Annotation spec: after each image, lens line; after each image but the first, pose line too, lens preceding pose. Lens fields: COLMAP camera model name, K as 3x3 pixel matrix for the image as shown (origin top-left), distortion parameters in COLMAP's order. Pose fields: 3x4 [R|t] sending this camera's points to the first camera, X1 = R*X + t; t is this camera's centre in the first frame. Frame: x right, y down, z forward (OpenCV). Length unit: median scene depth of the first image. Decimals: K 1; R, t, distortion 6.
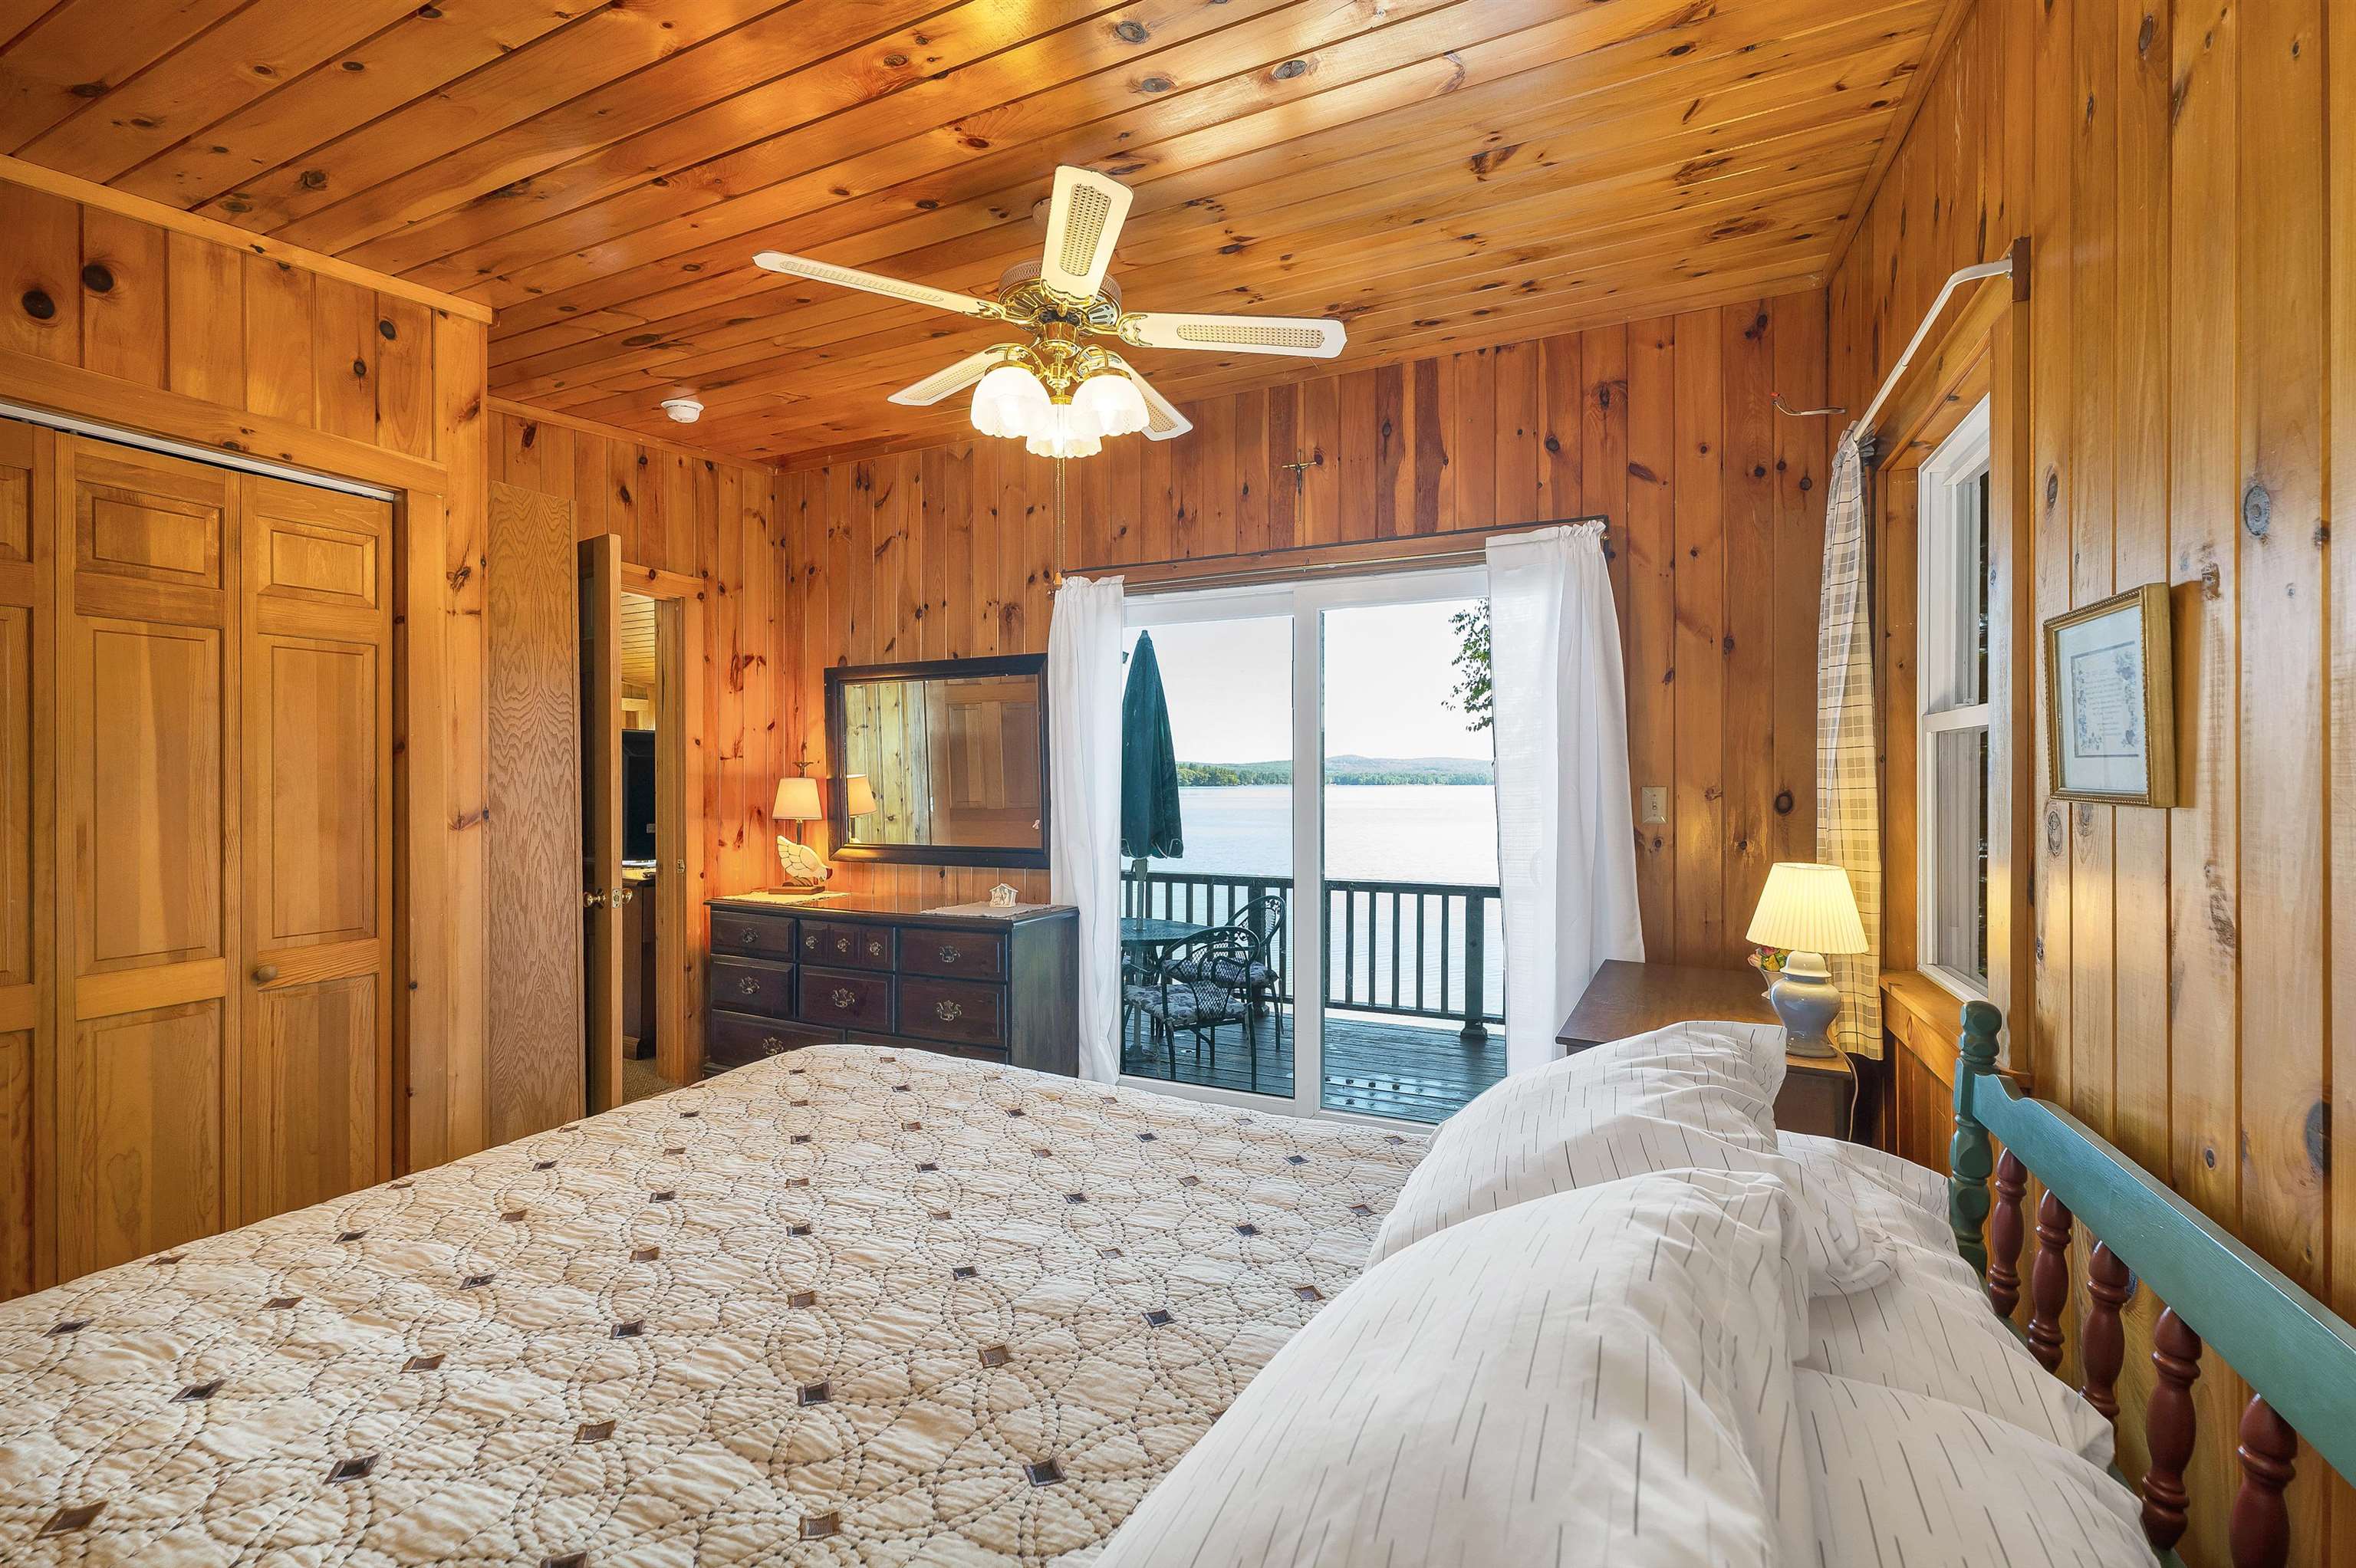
lens RADIAL K [[983.7, 0, 1178.0], [0, 983.7, 781.2], [0, 0, 1]] dist [0.002672, -0.000390]
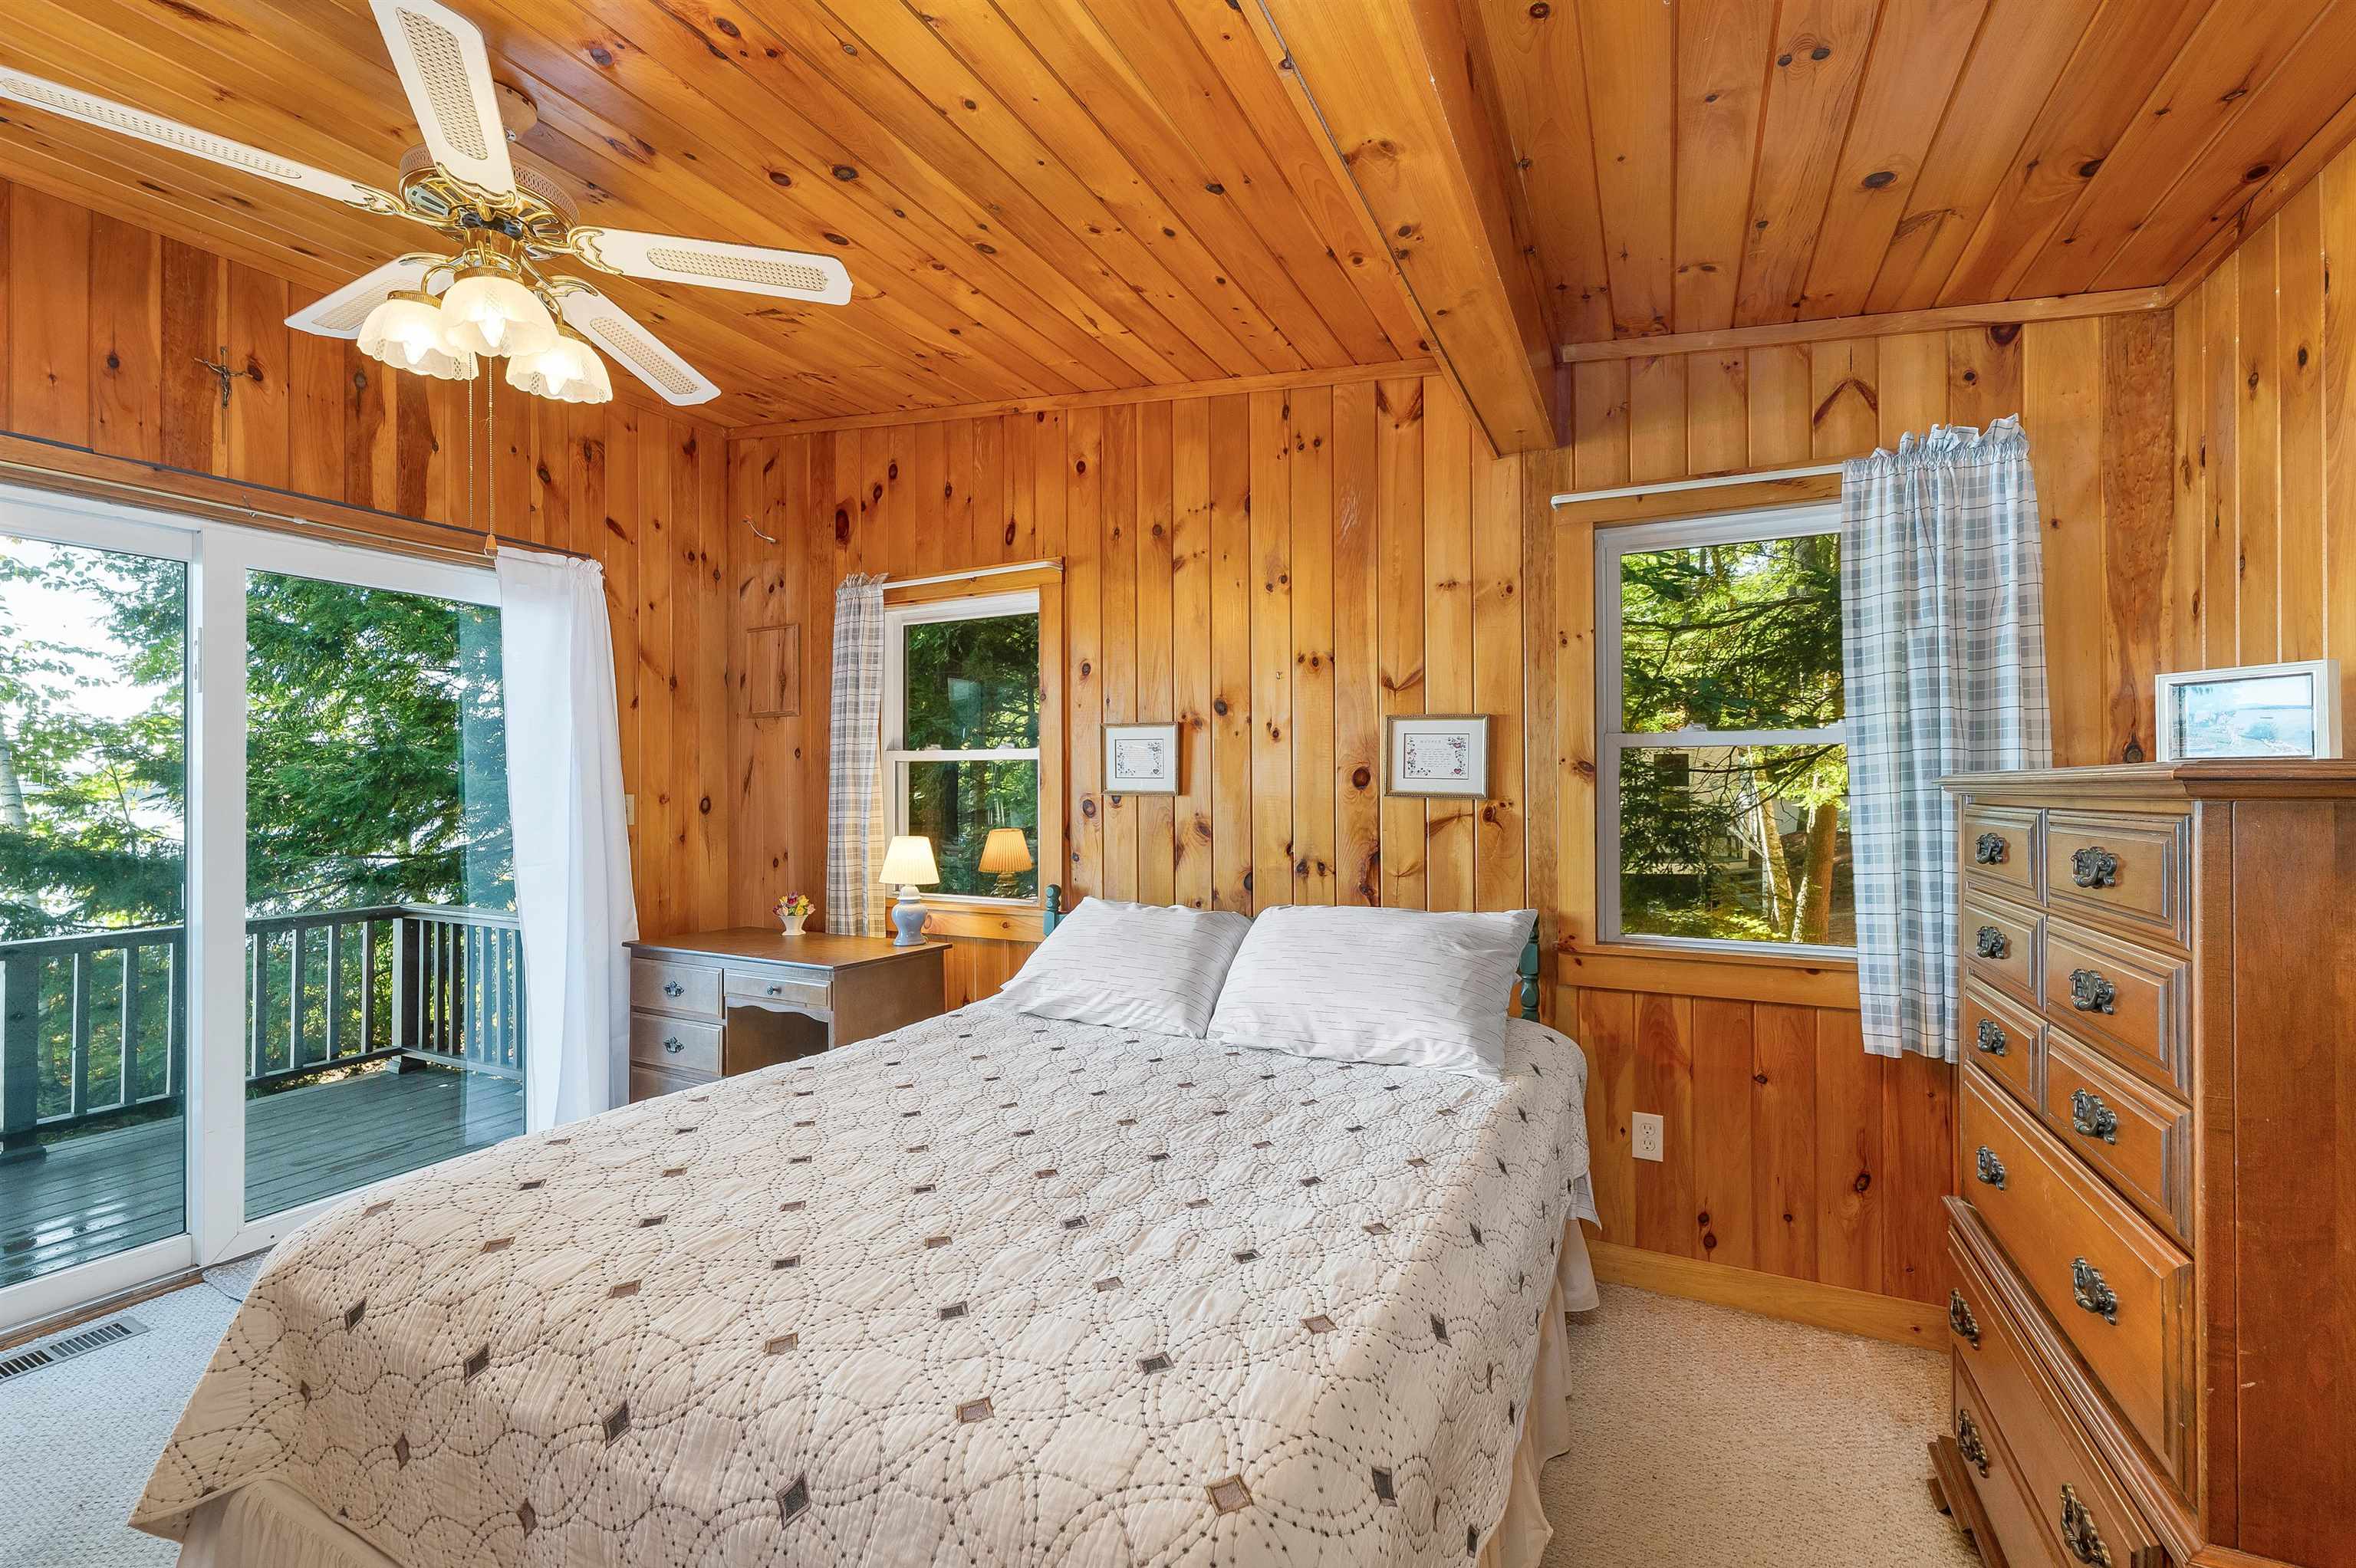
lens RADIAL K [[983.7, 0, 1132.1], [0, 983.7, 780.5], [0, 0, 1]] dist [0.002672, -0.000390]
pose [[0.068368, 0.007144, 0.997635, -1.459655], [0.005920, 0.999954, -0.007566, 0.002824], [-0.997643, 0.006423, 0.068322, 0.673928]]
